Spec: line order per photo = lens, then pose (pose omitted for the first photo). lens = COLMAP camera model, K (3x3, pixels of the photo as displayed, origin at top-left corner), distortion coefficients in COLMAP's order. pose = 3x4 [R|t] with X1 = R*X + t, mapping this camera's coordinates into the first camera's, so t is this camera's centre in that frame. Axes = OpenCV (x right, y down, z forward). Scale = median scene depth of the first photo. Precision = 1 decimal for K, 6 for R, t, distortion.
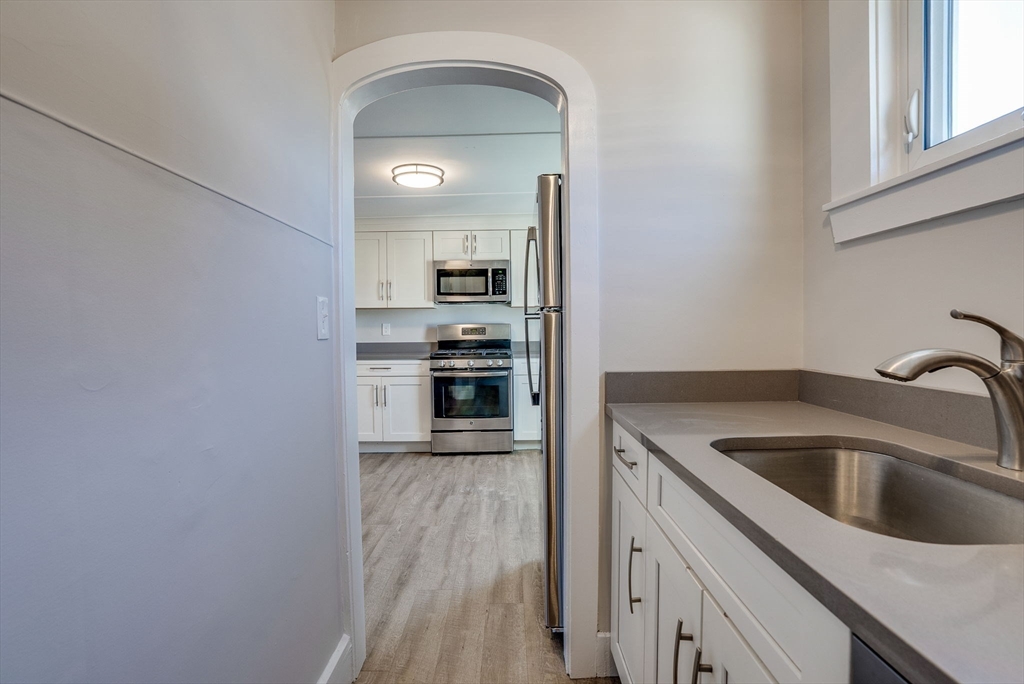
lens RADIAL K [[499.6, 0, 485.7], [0, 499.6, 340.4], [0, 0, 1]] dist [-0.047791, 0.000733]
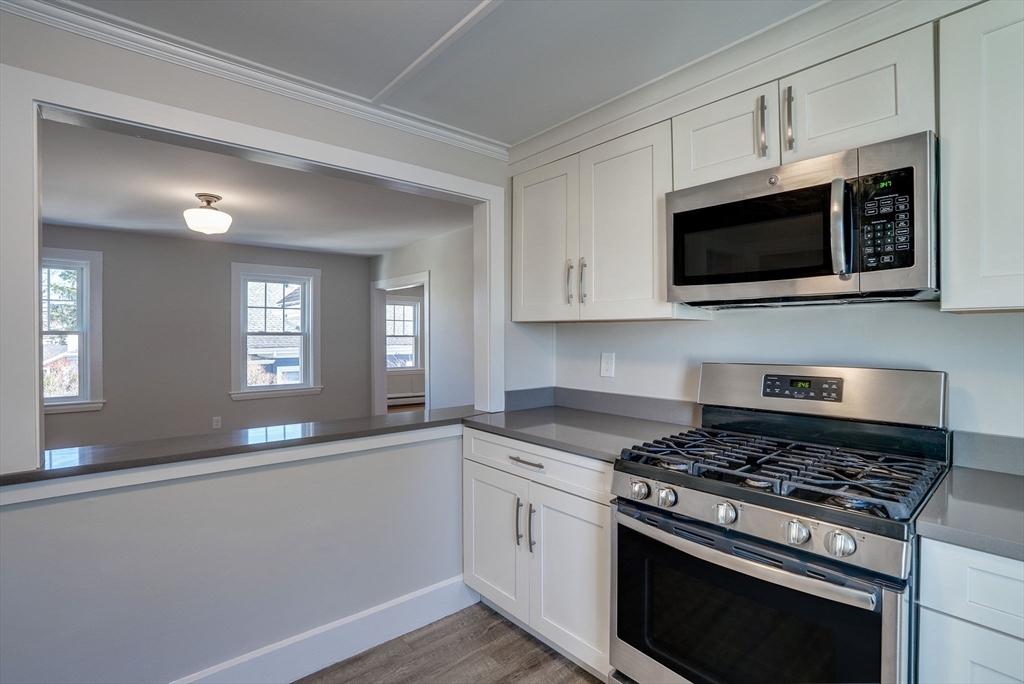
lens RADIAL K [[478.1, 0, 503.9], [0, 478.1, 338.6], [0, 0, 1]] dist [-0.068647, 0.024758]
pose [[0.669149, 0.015725, -0.742962, 0.080440], [-0.027729, 0.999608, -0.003818, -0.048283], [0.742611, 0.023156, 0.669322, 0.704913]]
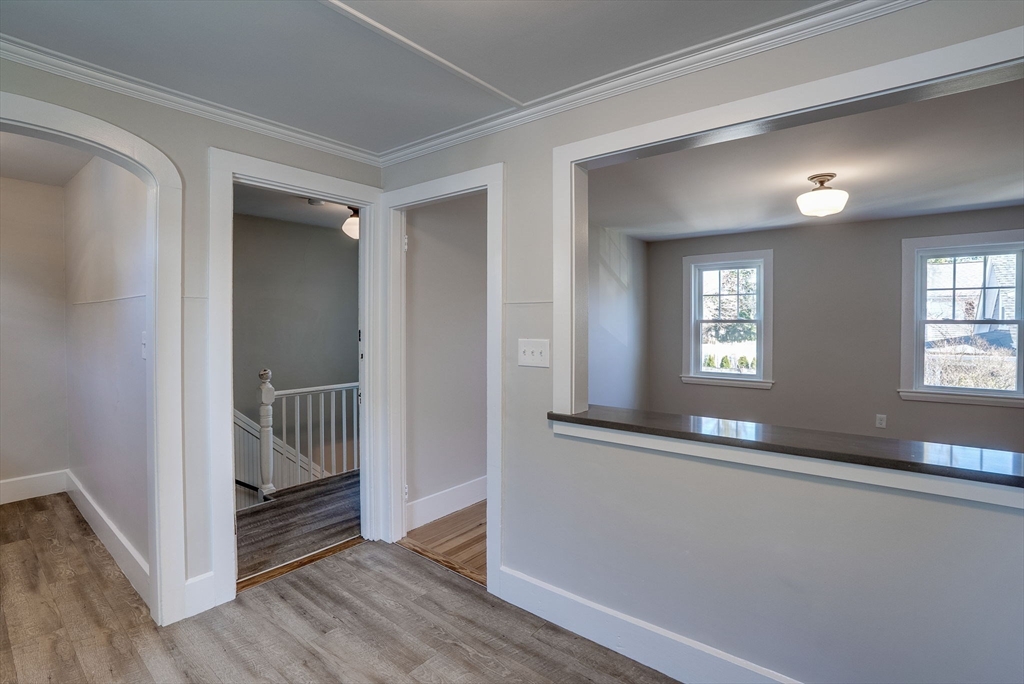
lens RADIAL K [[482.7, 0, 516.0], [0, 482.7, 340.3], [0, 0, 1]] dist [-0.065772, 0.027790]
pose [[-0.573039, 0.039807, -0.818561, 0.061238], [-0.017282, 0.998011, 0.060632, -0.054115], [0.819346, 0.048891, -0.571211, 0.895845]]
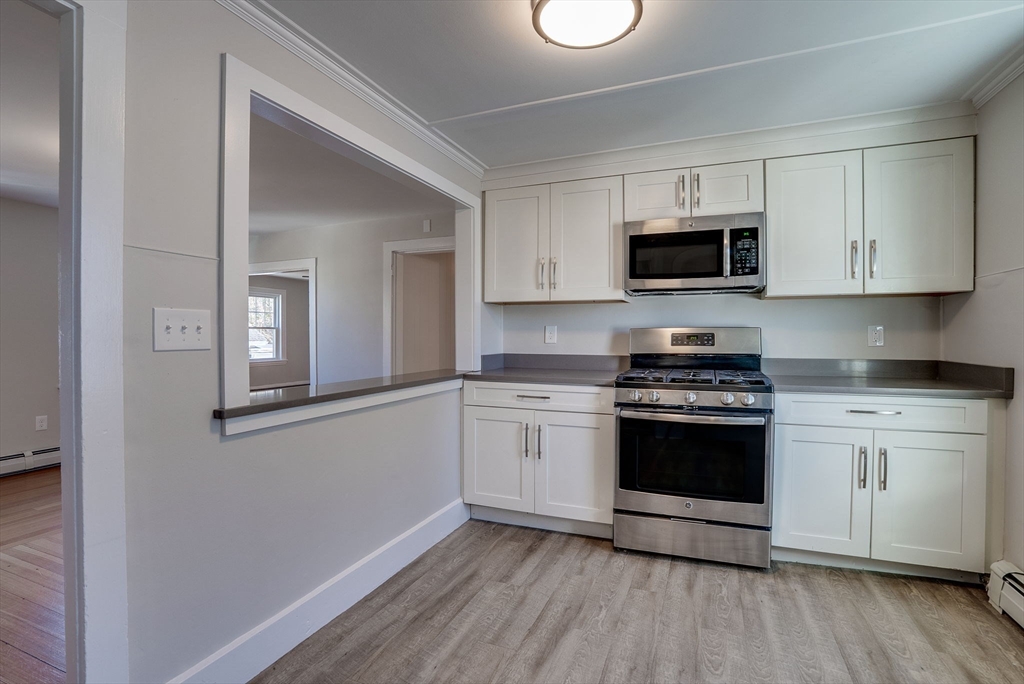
lens RADIAL K [[499.6, 0, 485.7], [0, 499.6, 340.4], [0, 0, 1]] dist [-0.047791, 0.000733]
pose [[0.926974, 0.016847, -0.374747, -0.033932], [-0.023227, 0.999652, -0.012516, -0.004821], [0.374405, 0.020307, 0.927043, 0.397598]]
